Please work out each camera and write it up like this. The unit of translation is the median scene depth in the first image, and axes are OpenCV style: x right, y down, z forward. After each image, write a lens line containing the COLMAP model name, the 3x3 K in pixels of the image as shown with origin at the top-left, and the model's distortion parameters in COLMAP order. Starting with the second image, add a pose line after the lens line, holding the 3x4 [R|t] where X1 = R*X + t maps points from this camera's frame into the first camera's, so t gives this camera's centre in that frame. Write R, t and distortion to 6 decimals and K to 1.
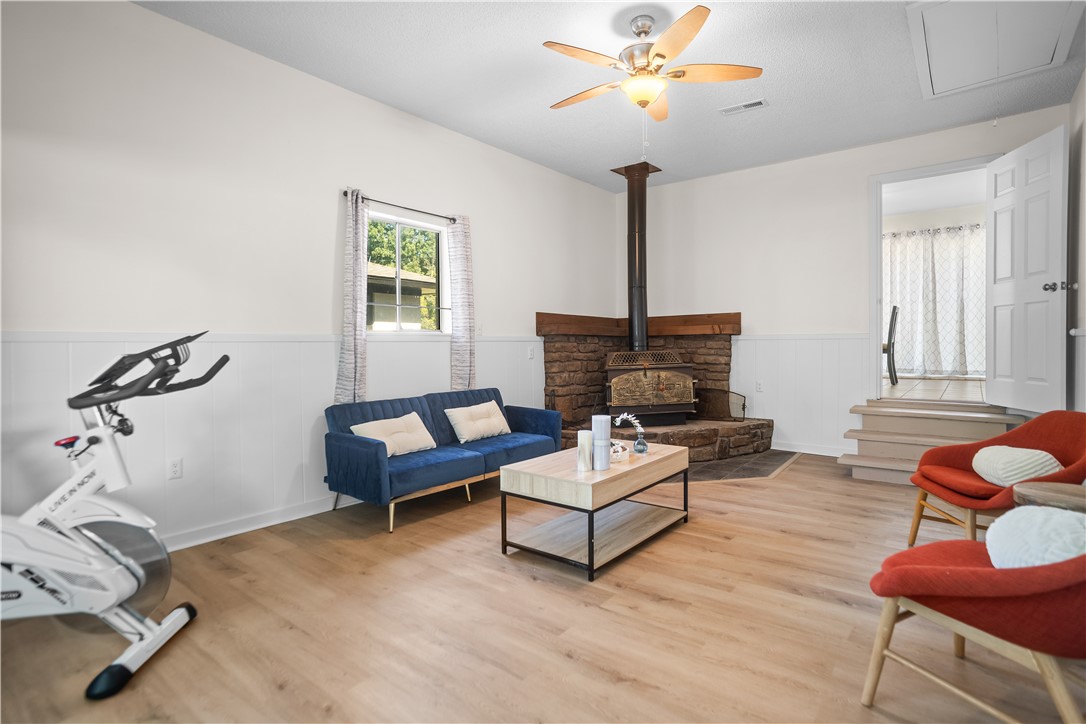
lens RADIAL K [[552.0, 0, 539.3], [0, 552.0, 346.4], [0, 0, 1]] dist [-0.060582, 0.046395]
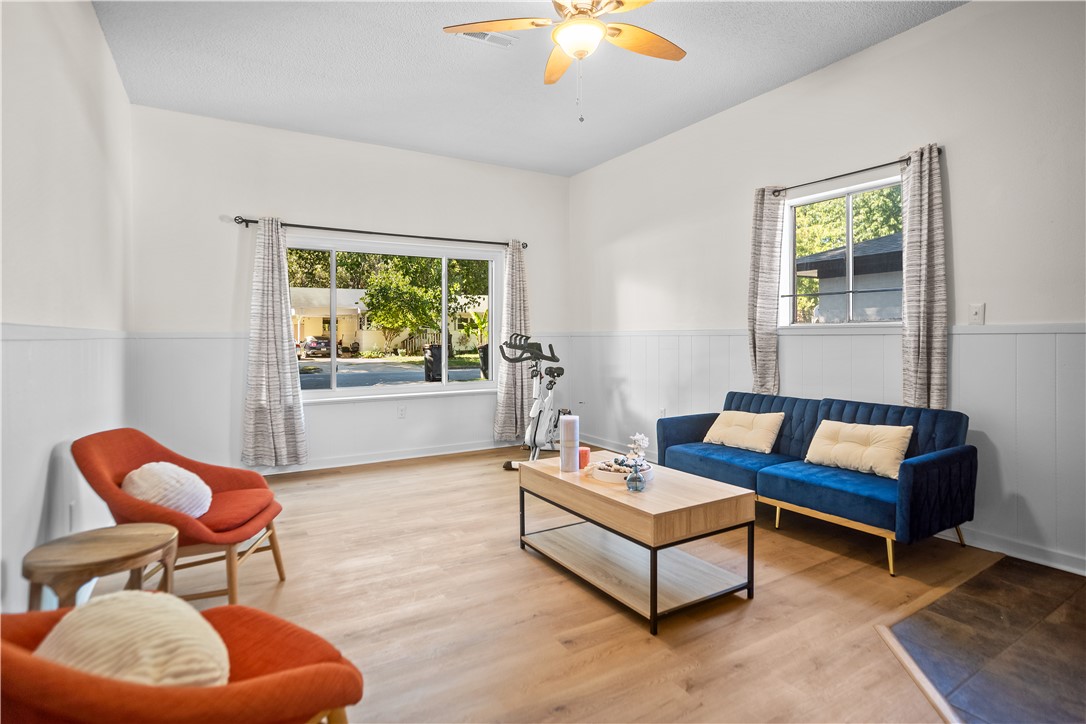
lens RADIAL K [[552.0, 0, 539.3], [0, 552.0, 346.4], [0, 0, 1]] dist [-0.060582, 0.046395]
pose [[-0.353328, 0.024983, -0.935166, 0.904368], [0.004547, 0.999677, 0.024989, -0.018561], [0.935489, 0.004577, -0.353327, 1.129569]]
